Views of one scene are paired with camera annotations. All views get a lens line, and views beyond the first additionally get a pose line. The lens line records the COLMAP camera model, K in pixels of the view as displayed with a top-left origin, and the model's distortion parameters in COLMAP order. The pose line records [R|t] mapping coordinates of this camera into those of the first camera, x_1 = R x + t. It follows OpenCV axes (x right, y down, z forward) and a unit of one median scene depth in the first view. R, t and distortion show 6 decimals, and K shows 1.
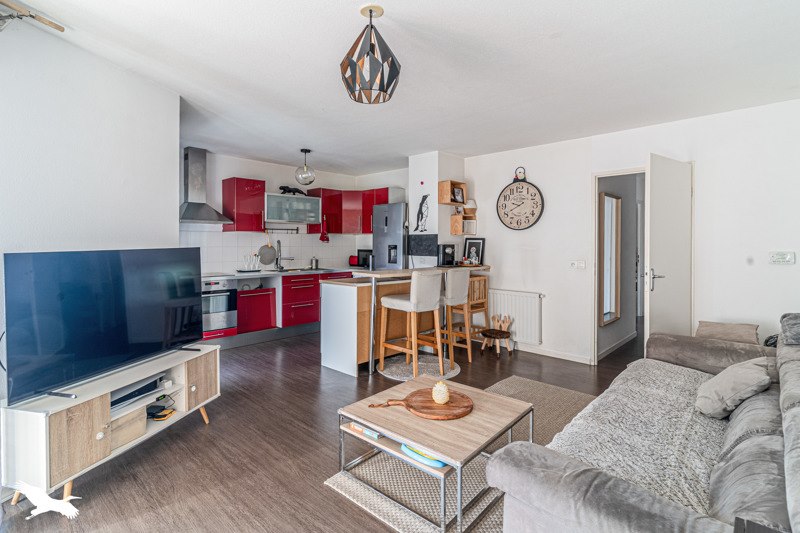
lens RADIAL K [[380.8, 0, 400.1], [0, 380.8, 246.9], [0, 0, 1]] dist [-0.000440, -0.000015]
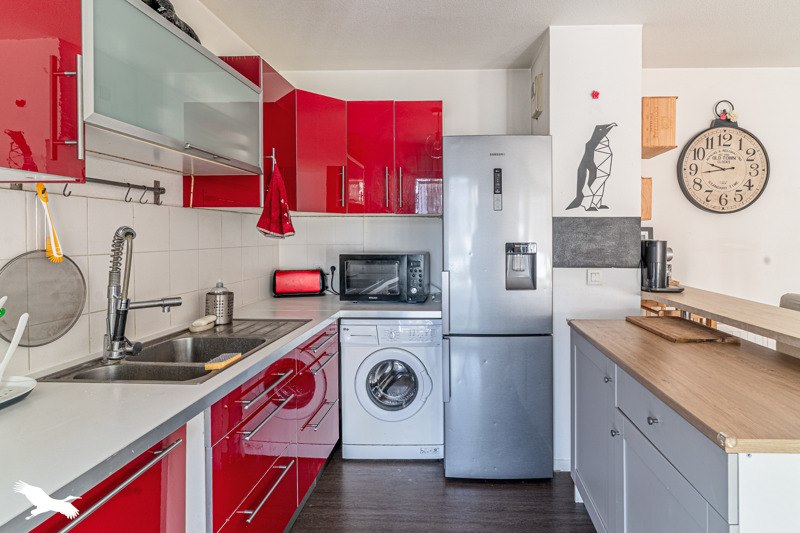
lens RADIAL K [[386.1, 0, 400.3], [0, 386.1, 236.6], [0, 0, 1]] dist [0.000760, 0.000231]
pose [[0.757247, -0.005107, 0.653109, -0.400742], [0.006916, 0.999976, -0.000199, -0.012918], [-0.653092, 0.004667, 0.757264, 0.850594]]
